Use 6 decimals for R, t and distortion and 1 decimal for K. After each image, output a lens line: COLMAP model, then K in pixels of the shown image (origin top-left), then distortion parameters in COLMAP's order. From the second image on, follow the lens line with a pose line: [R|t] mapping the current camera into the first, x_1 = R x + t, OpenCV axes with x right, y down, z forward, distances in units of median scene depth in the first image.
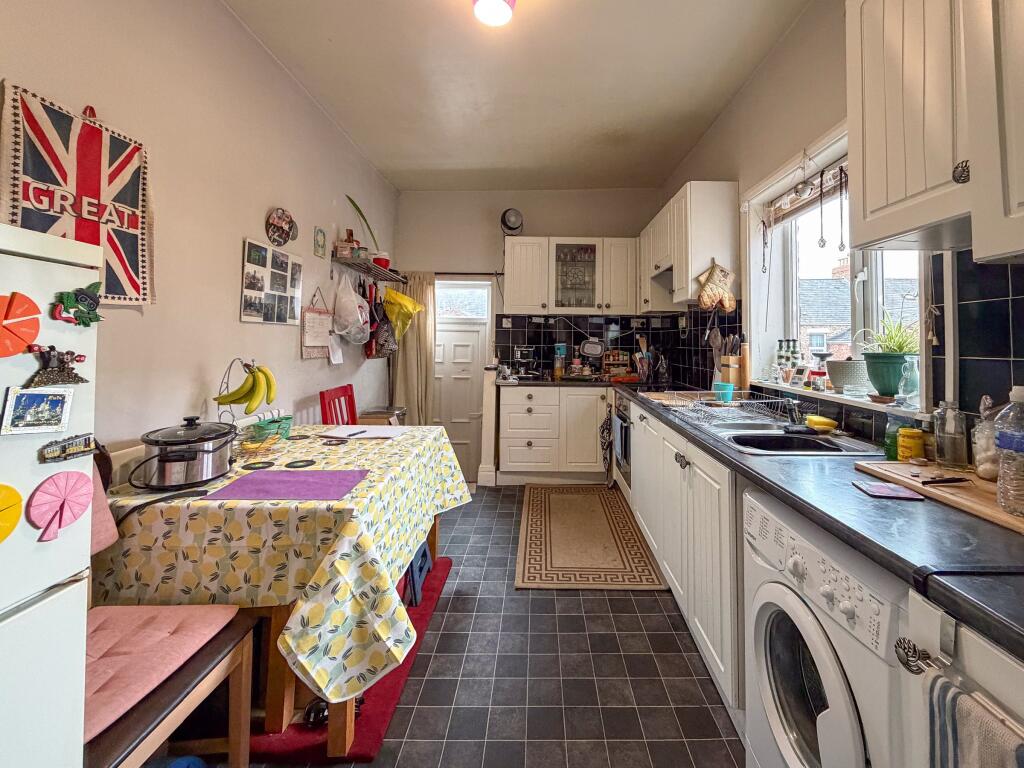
lens RADIAL K [[416.3, 0, 550.7], [0, 416.3, 322.6], [0, 0, 1]] dist [-0.000163, -0.000584]
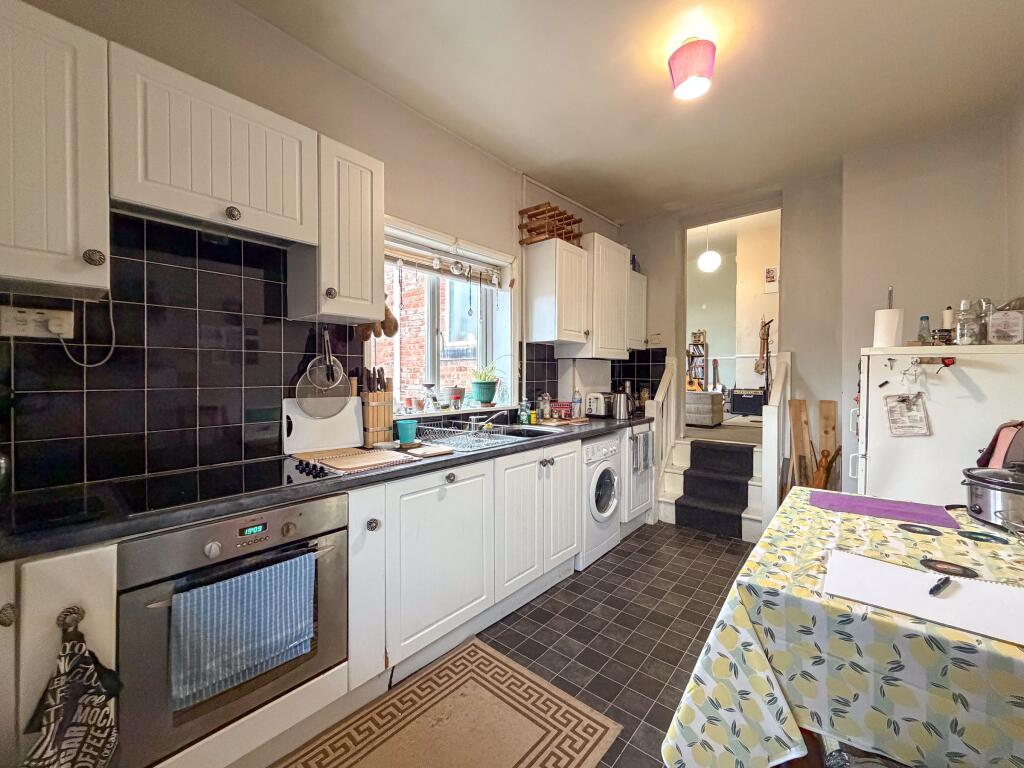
lens RADIAL K [[416.3, 0, 515.9], [0, 416.3, 380.6], [0, 0, 1]] dist [-0.000163, -0.000584]
pose [[-0.748787, -0.008435, 0.662757, -0.454595], [-0.020571, 0.999733, -0.010518, 0.065607], [-0.662492, -0.021509, -0.748760, 1.825559]]
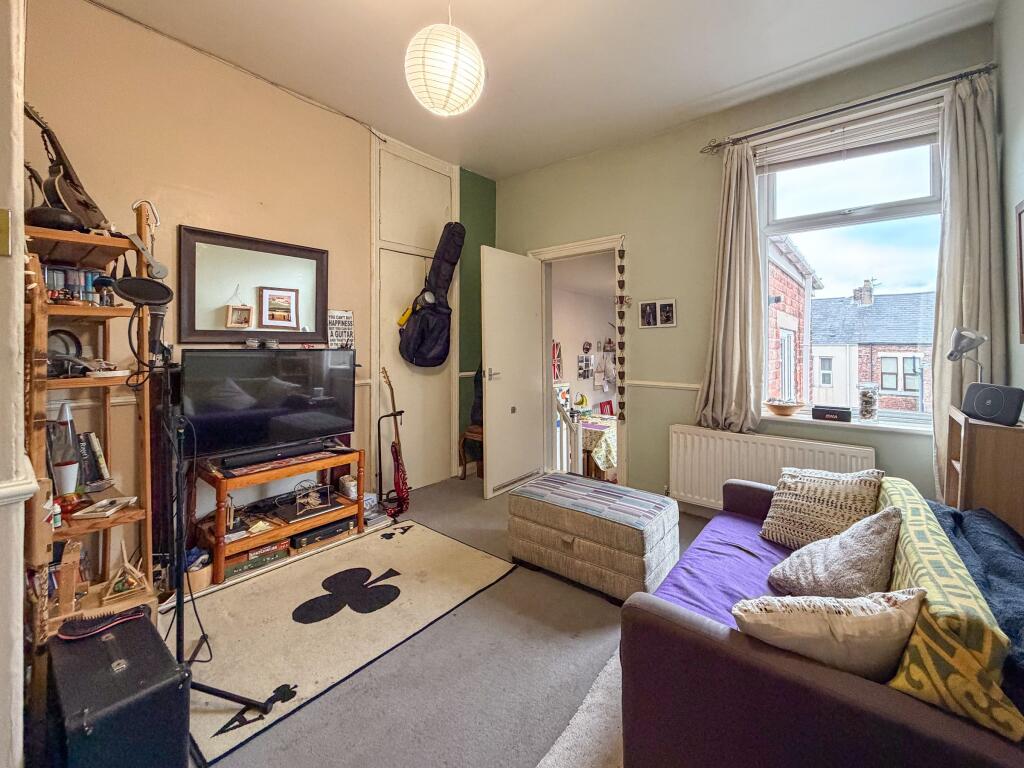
lens RADIAL K [[416.3, 0, 520.2], [0, 416.3, 341.5], [0, 0, 1]] dist [-0.000163, -0.000584]
pose [[0.757259, -0.007094, -0.653076, 1.044250], [0.023665, 0.999582, 0.016582, -0.365079], [0.652686, -0.028012, 0.757111, -1.748915]]
